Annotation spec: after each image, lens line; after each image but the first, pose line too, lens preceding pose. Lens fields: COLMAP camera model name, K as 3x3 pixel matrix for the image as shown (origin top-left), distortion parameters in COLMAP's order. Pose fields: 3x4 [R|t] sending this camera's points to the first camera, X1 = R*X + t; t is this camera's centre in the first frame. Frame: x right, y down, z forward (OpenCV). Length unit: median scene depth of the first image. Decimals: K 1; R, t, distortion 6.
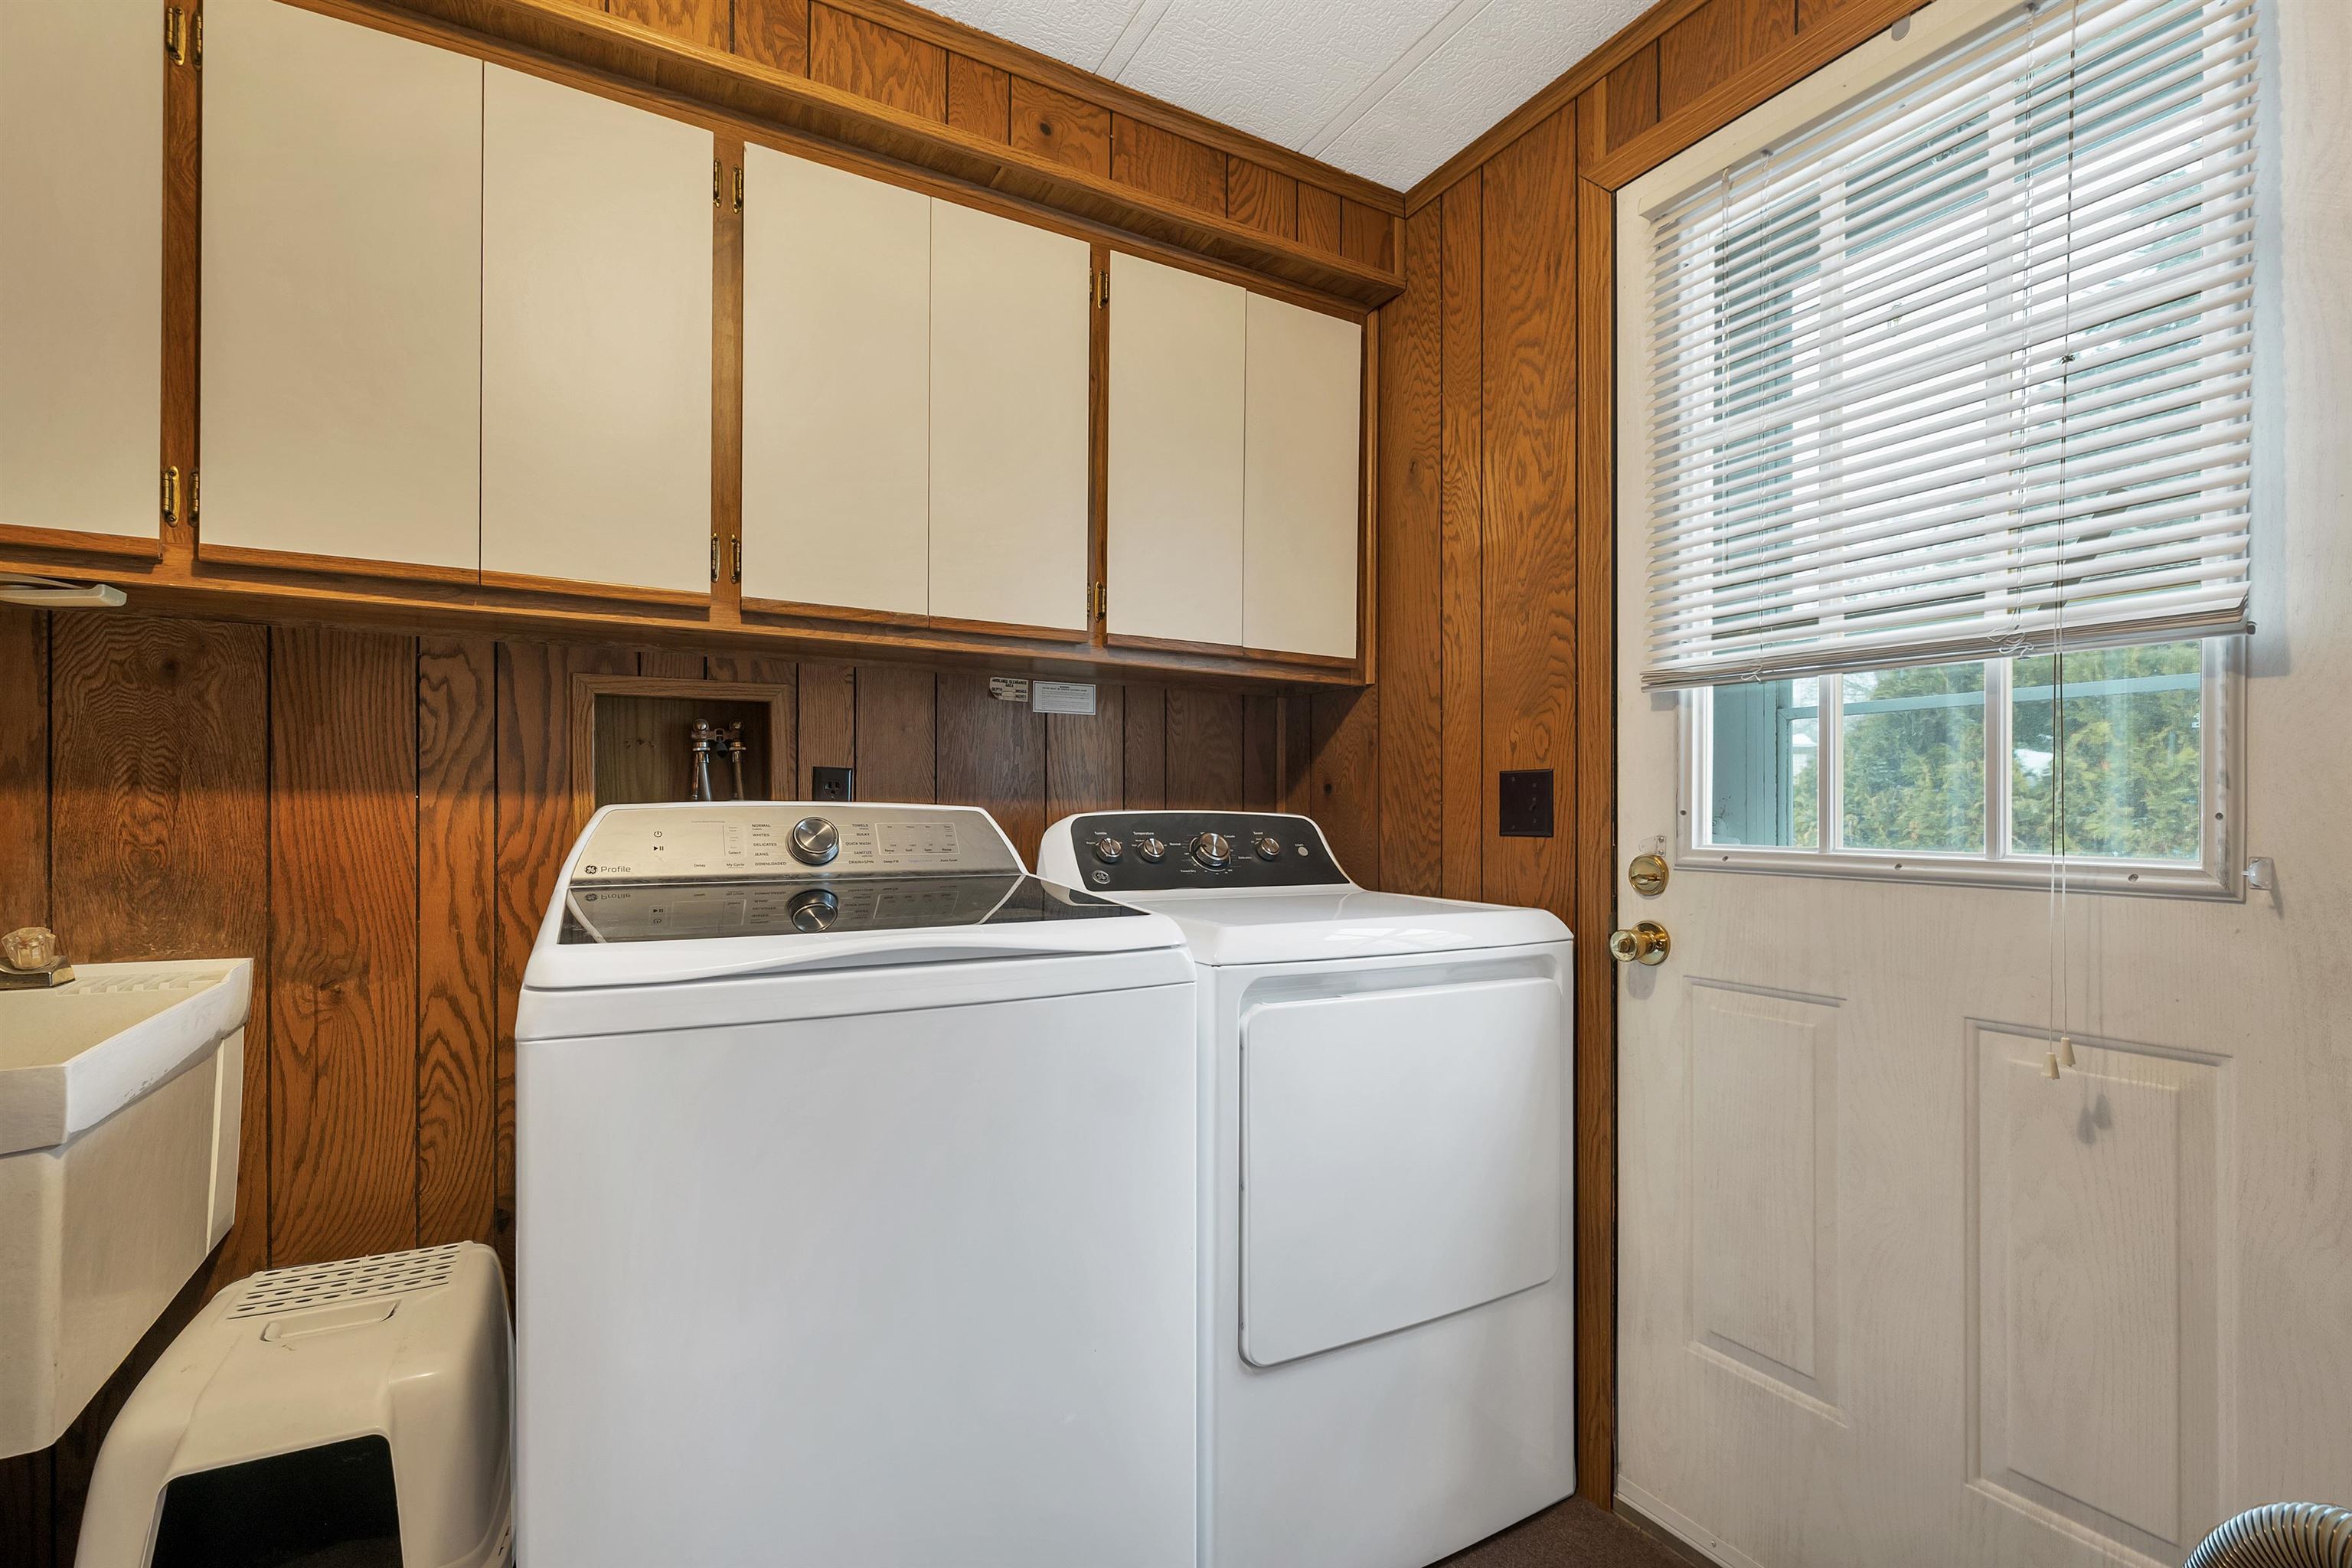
lens RADIAL K [[1025.7, 0, 1167.0], [0, 1025.7, 786.8], [0, 0, 1]] dist [-0.001059, 0.000054]
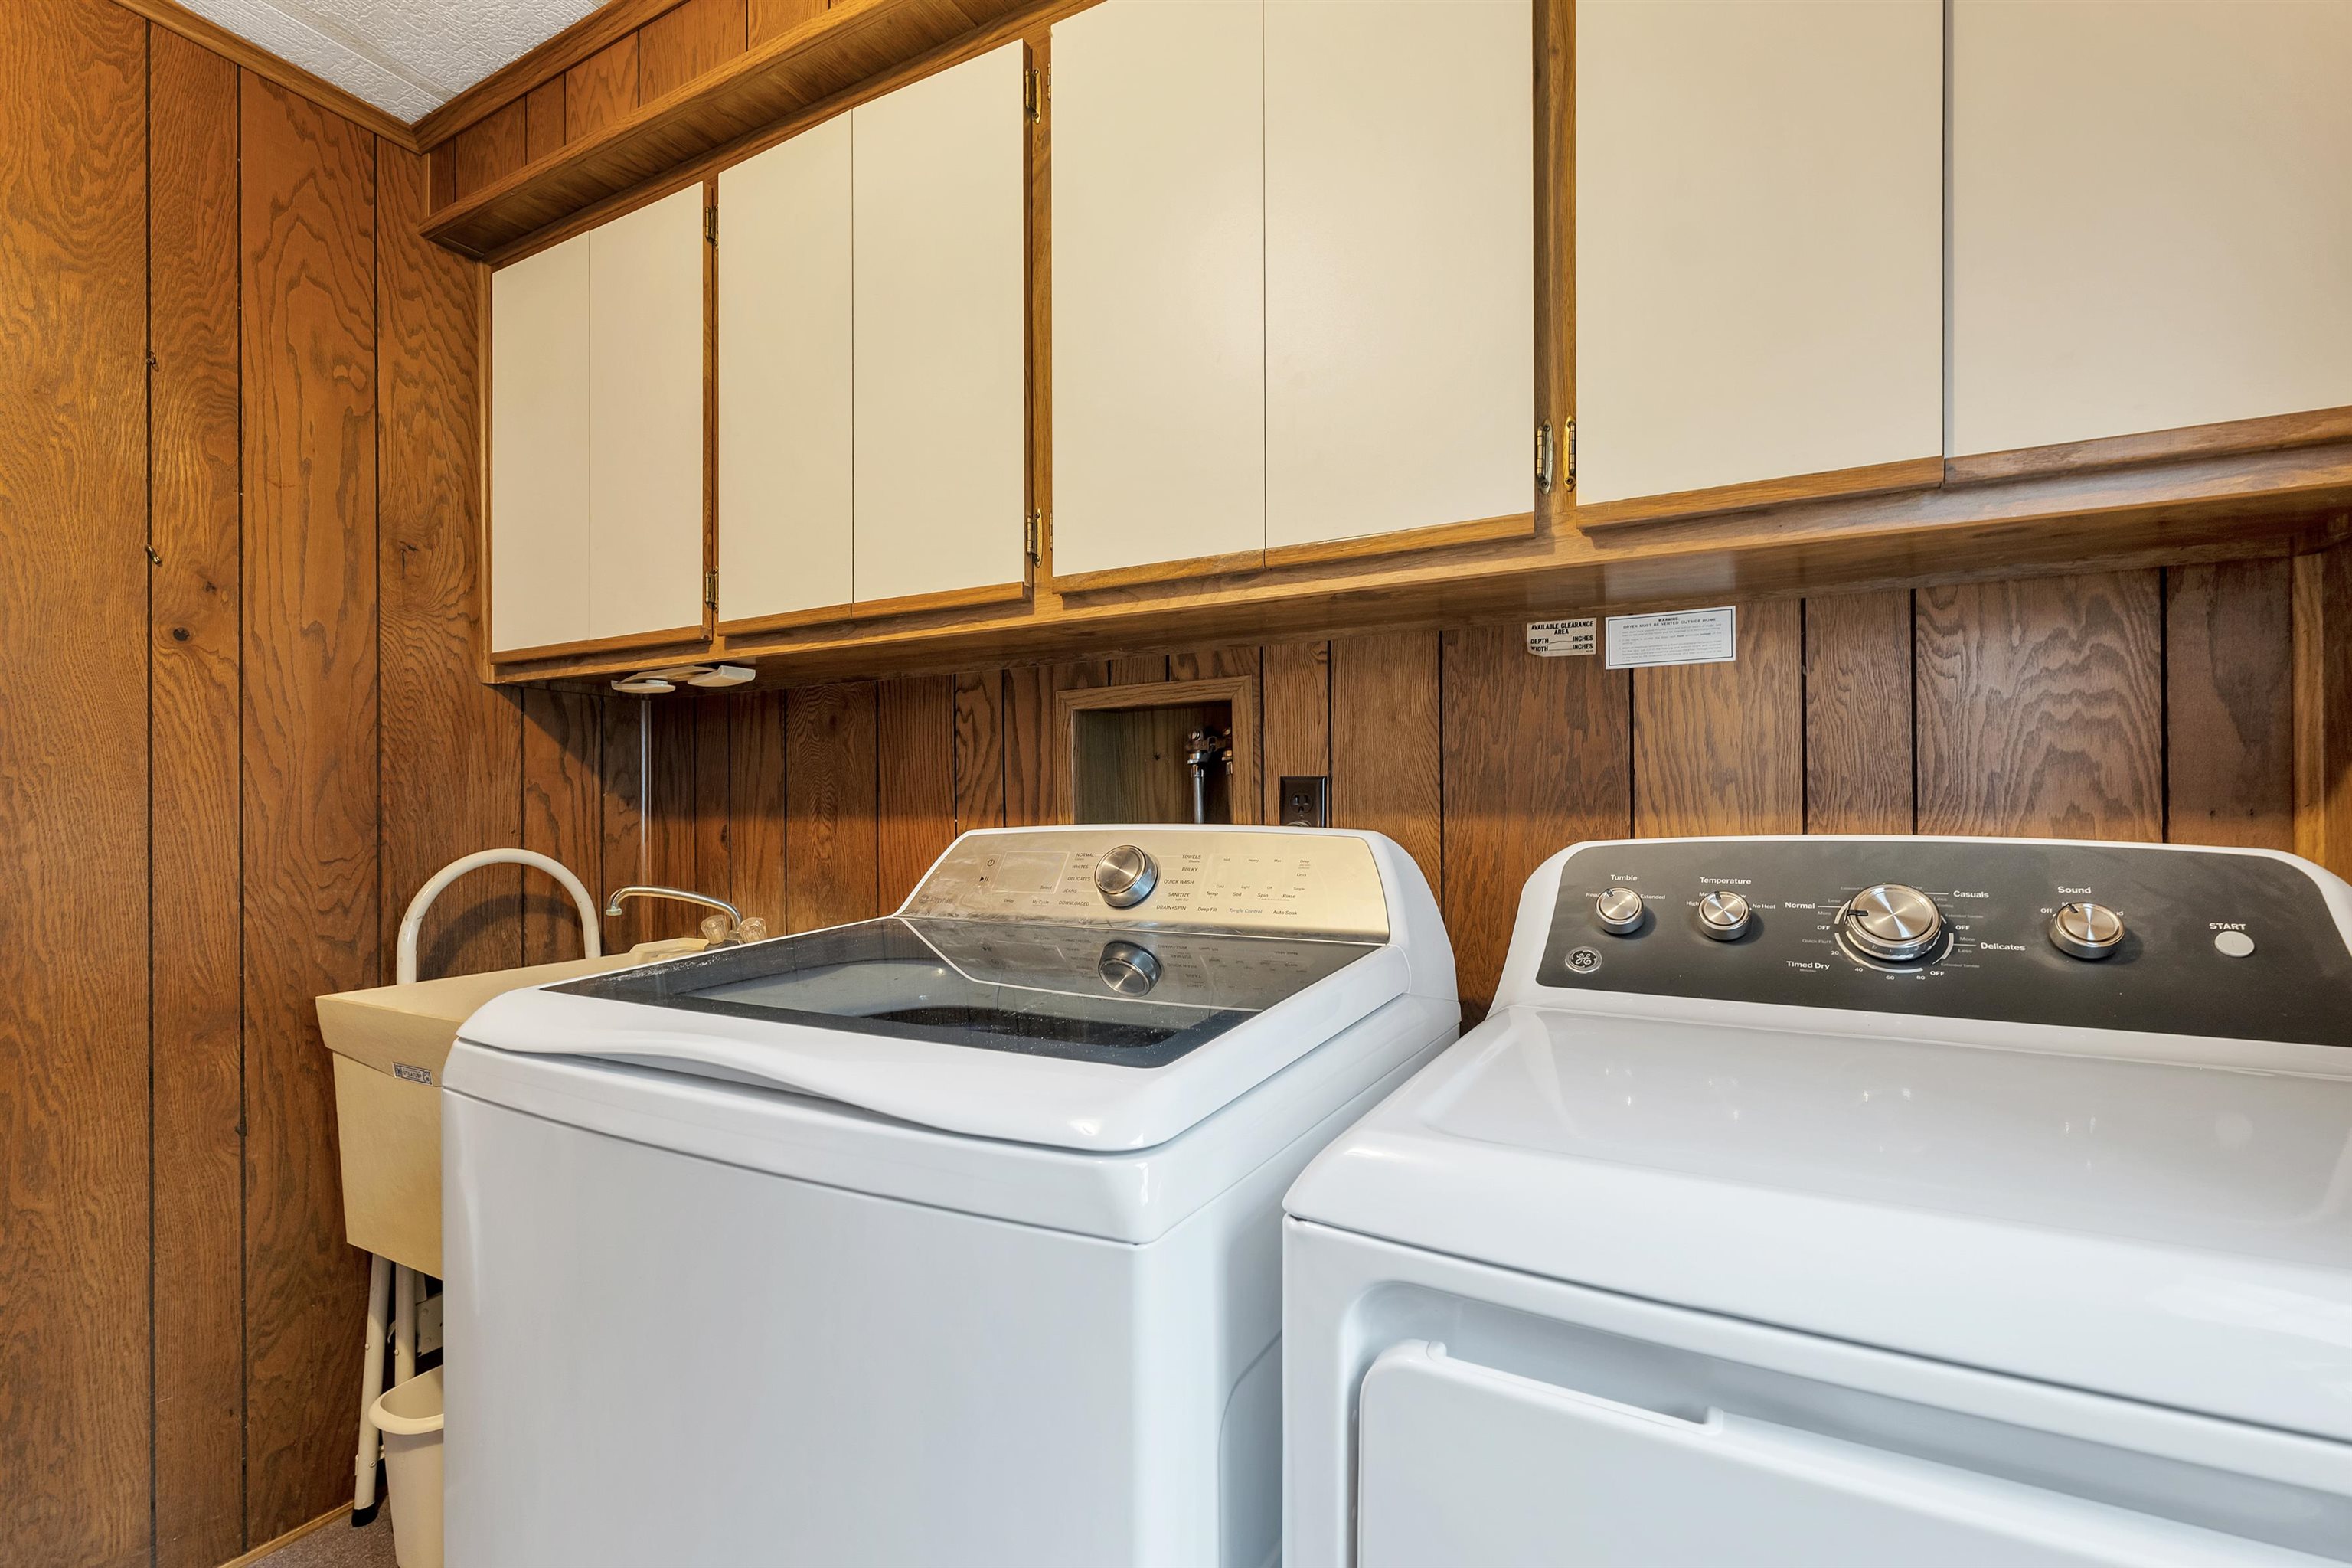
lens RADIAL K [[1022.7, 0, 1196.6], [0, 1022.7, 807.8], [0, 0, 1]] dist [-0.001102, -0.000141]
pose [[0.542272, -0.014468, -0.840078, 0.309218], [0.025762, 0.999668, -0.000588, 0.003254], [0.839808, -0.021324, 0.542465, 0.595654]]
